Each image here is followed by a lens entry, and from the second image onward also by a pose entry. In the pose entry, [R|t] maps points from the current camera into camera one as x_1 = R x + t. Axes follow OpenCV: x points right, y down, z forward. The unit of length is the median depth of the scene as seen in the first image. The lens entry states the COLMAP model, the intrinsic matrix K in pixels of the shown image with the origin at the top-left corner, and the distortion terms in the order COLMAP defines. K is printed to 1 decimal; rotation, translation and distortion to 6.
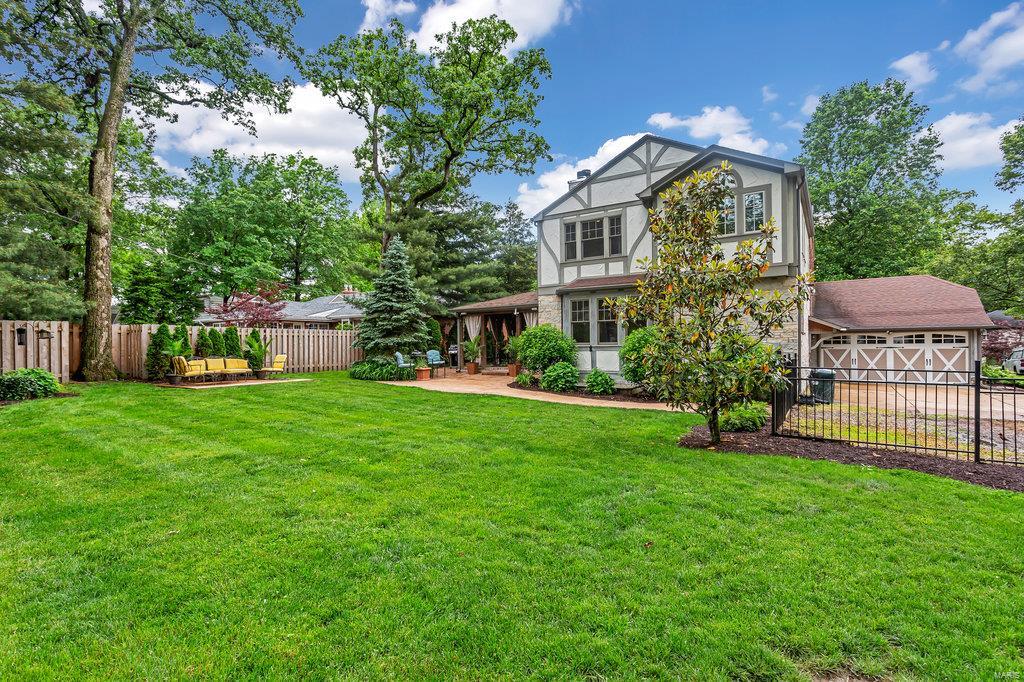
lens RADIAL K [[515.0, 0, 499.2], [0, 515.0, 341.9], [0, 0, 1]] dist [-0.001762, 0.000036]
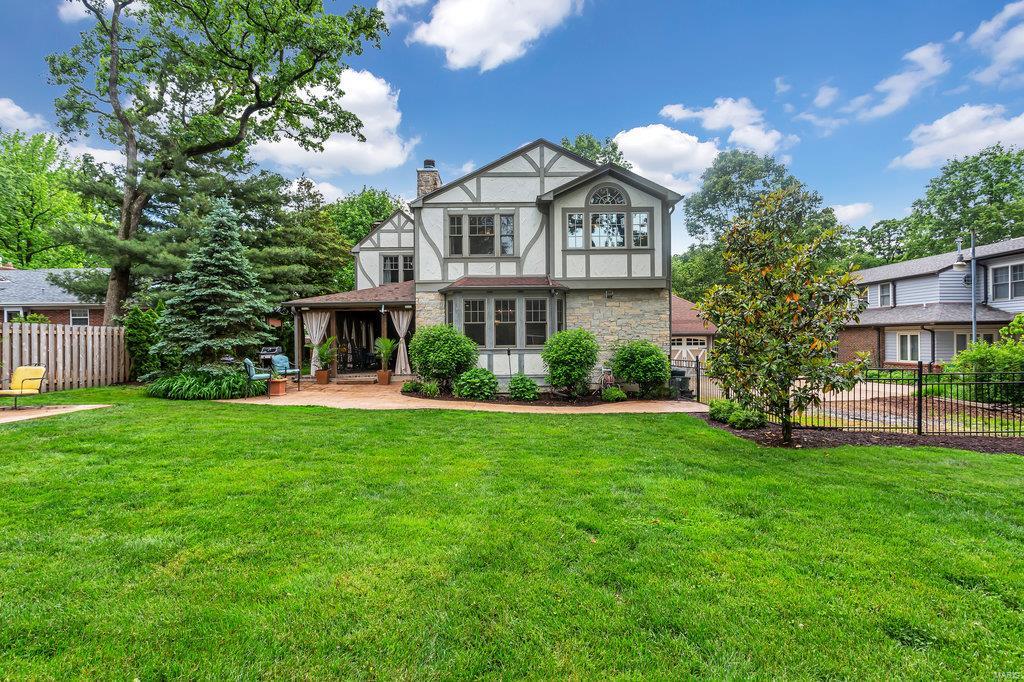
lens RADIAL K [[511.5, 0, 512.0], [0, 511.5, 341.0], [0, 0, 1]] dist [0.002253, 0.000602]
pose [[0.823018, 0.003719, 0.568004, -0.300218], [-0.002459, 0.999993, -0.002984, -0.004054], [-0.568011, 0.001059, 0.823021, 0.196027]]
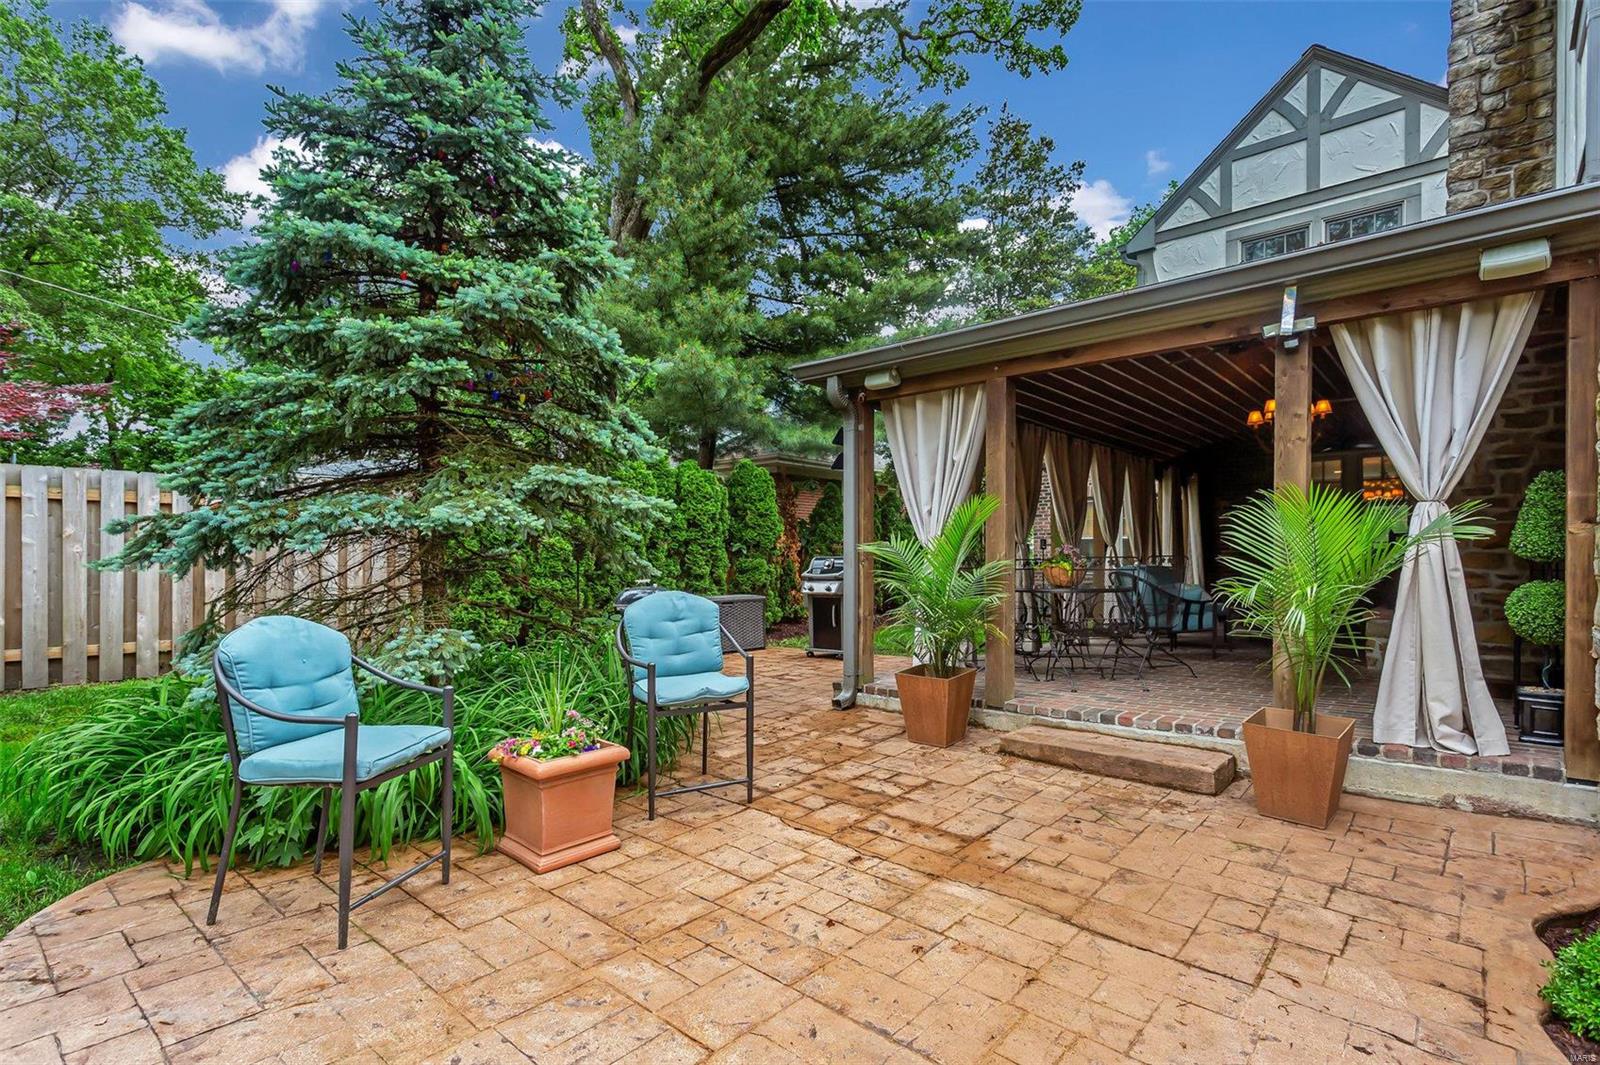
lens RADIAL K [[775.5, 0, 795.6], [0, 775.5, 558.7], [0, 0, 1]] dist [0.001041, 0.000891]
pose [[0.991311, 0.013319, -0.130866, -0.072980], [-0.012413, 0.999893, 0.007731, 0.004377], [0.130955, -0.006040, 0.991370, 0.860653]]
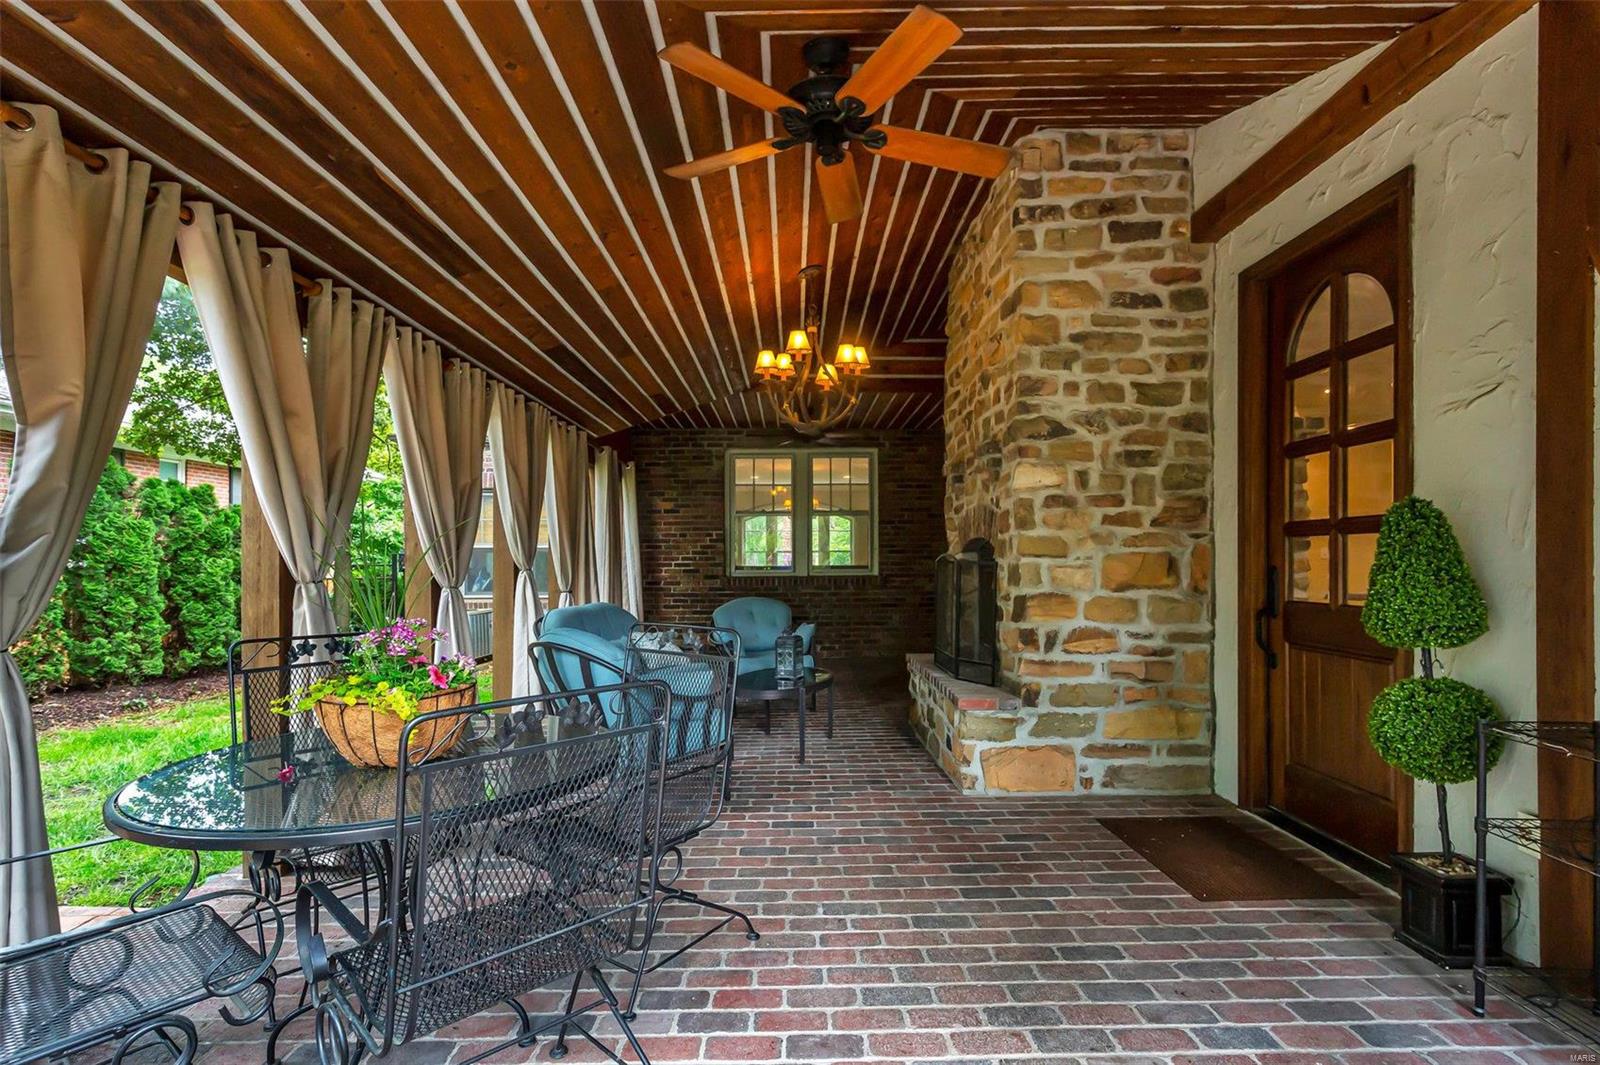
lens RADIAL K [[775.5, 0, 795.6], [0, 775.5, 558.7], [0, 0, 1]] dist [0.001041, 0.000891]
pose [[0.819962, 0.012365, 0.572285, -0.014568], [-0.016280, 0.999866, 0.001722, -0.009022], [-0.572187, -0.010728, 0.820053, 1.108983]]
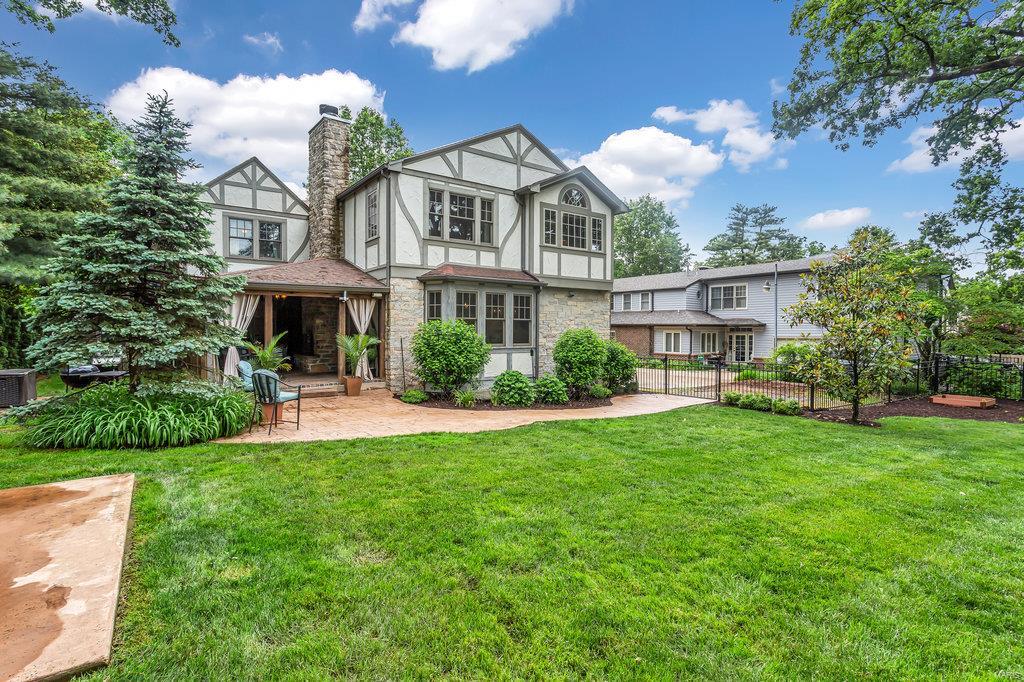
lens RADIAL K [[512.7, 0, 523.7], [0, 512.7, 344.0], [0, 0, 1]] dist [-0.001203, 0.000356]
pose [[0.316835, -0.014144, 0.948375, -0.560906], [-0.013288, 0.999724, 0.019349, -0.015379], [-0.948388, -0.018732, 0.316560, 0.635861]]
